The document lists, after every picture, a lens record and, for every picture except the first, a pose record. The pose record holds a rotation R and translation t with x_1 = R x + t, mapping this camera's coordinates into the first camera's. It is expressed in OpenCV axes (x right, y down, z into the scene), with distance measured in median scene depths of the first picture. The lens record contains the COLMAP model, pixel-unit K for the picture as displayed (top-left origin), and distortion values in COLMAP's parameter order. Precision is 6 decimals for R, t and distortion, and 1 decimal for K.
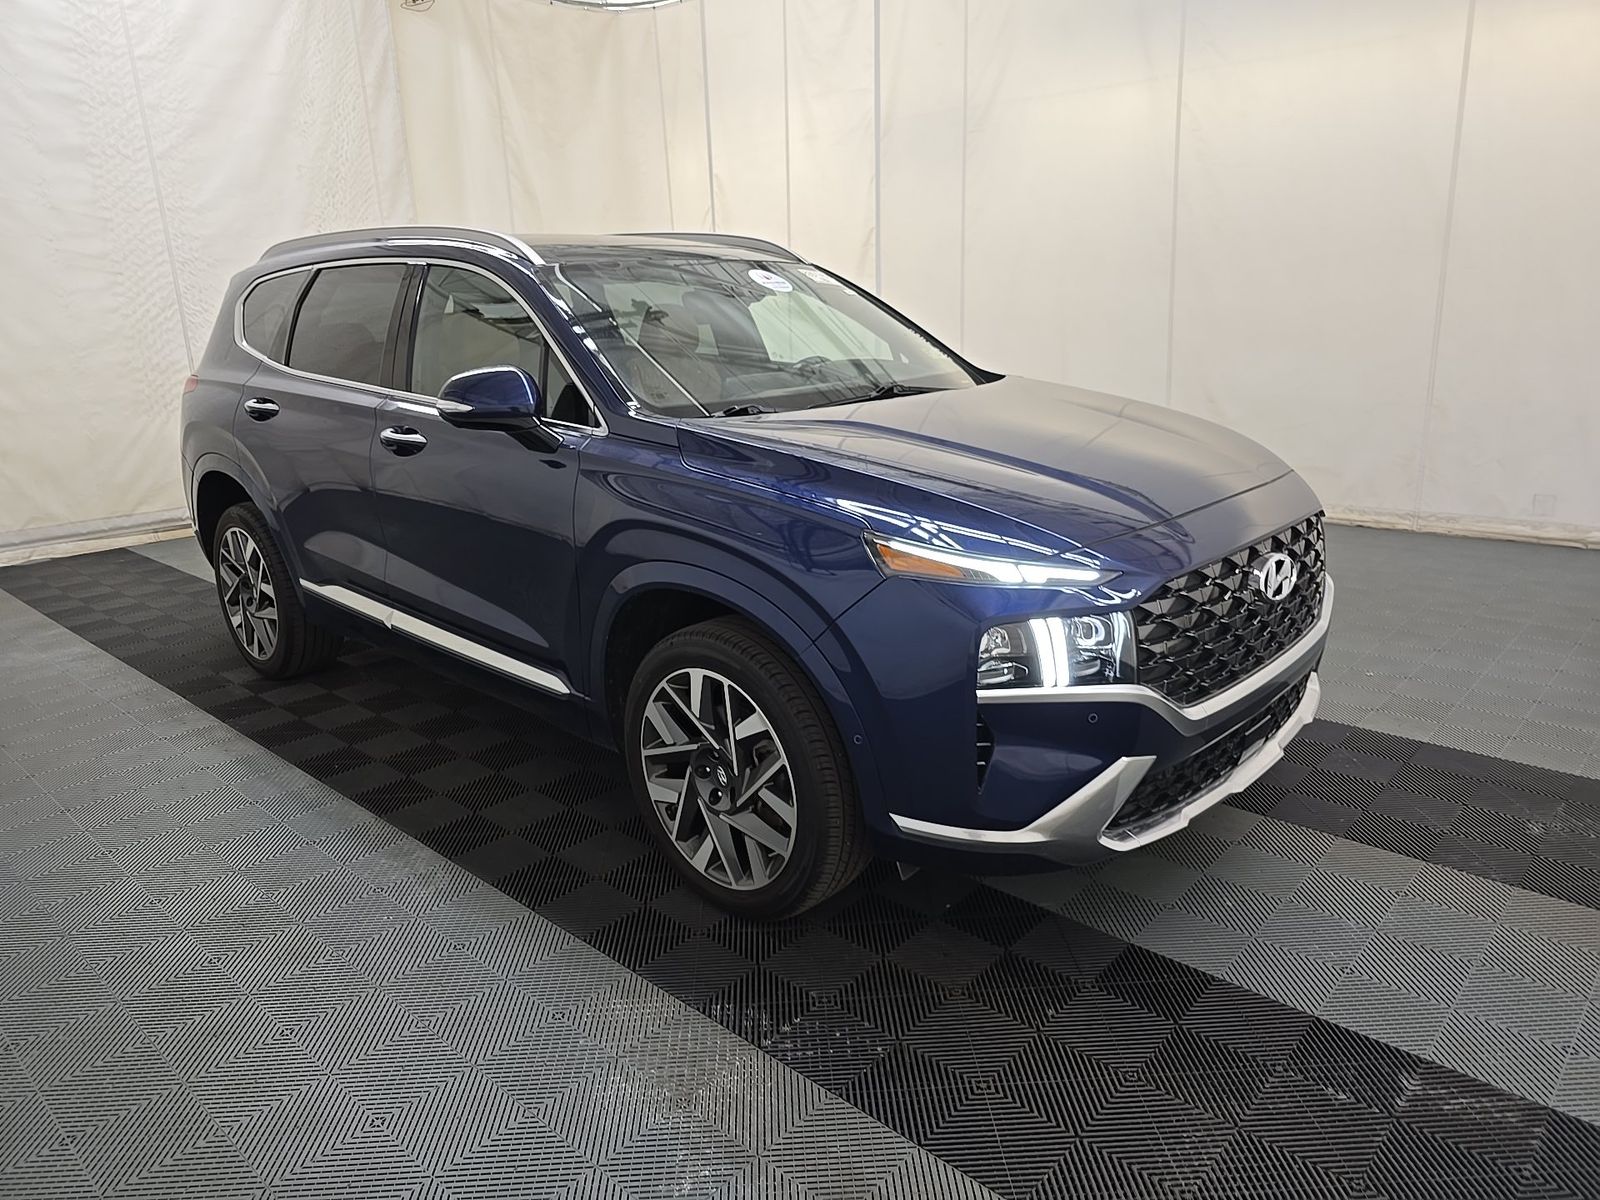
lens RADIAL K [[1096.1, 0, 797.7], [0, 1096.1, 591.8], [0, 0, 1]] dist [0.050577, -0.037082]
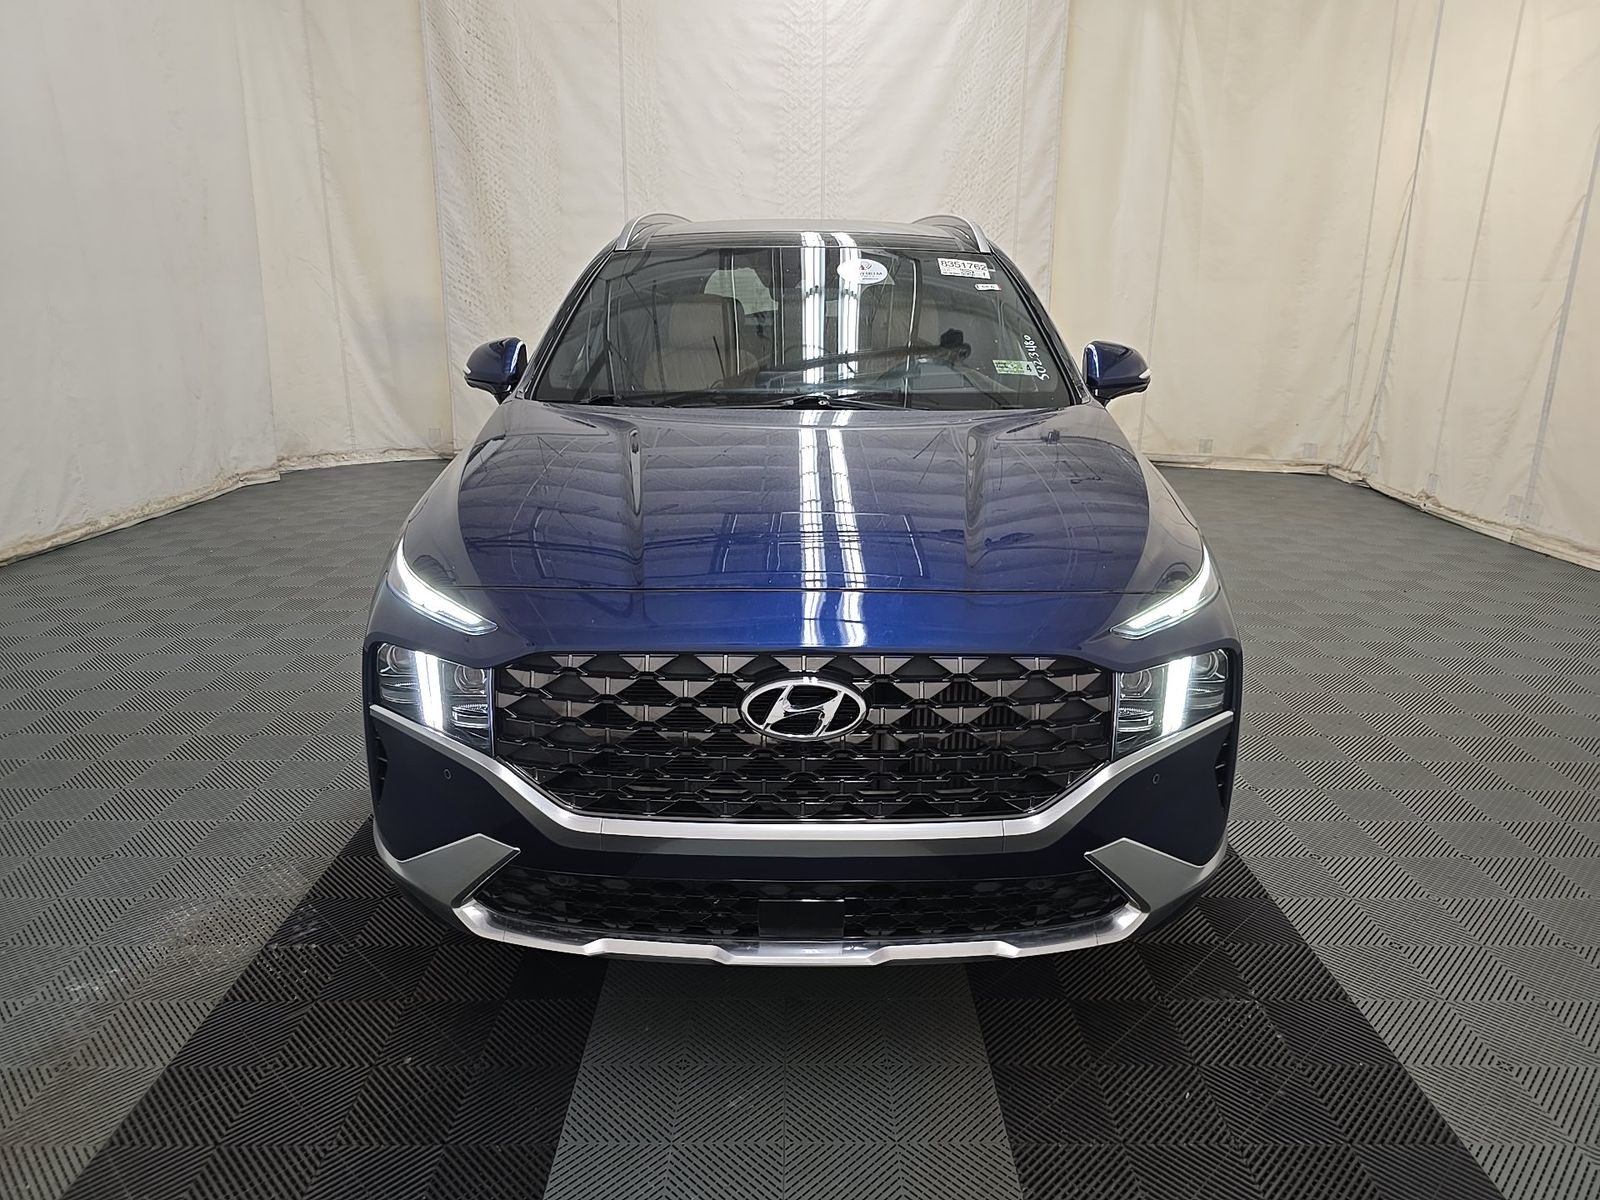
lens RADIAL K [[1096.1, 0, 797.7], [0, 1096.1, 591.8], [0, 0, 1]] dist [0.050577, -0.037082]
pose [[0.679568, 0.236304, -0.694512, 0.338136], [-0.220022, 0.968772, 0.114332, -0.062669], [0.699841, 0.075112, 0.710339, 0.179274]]
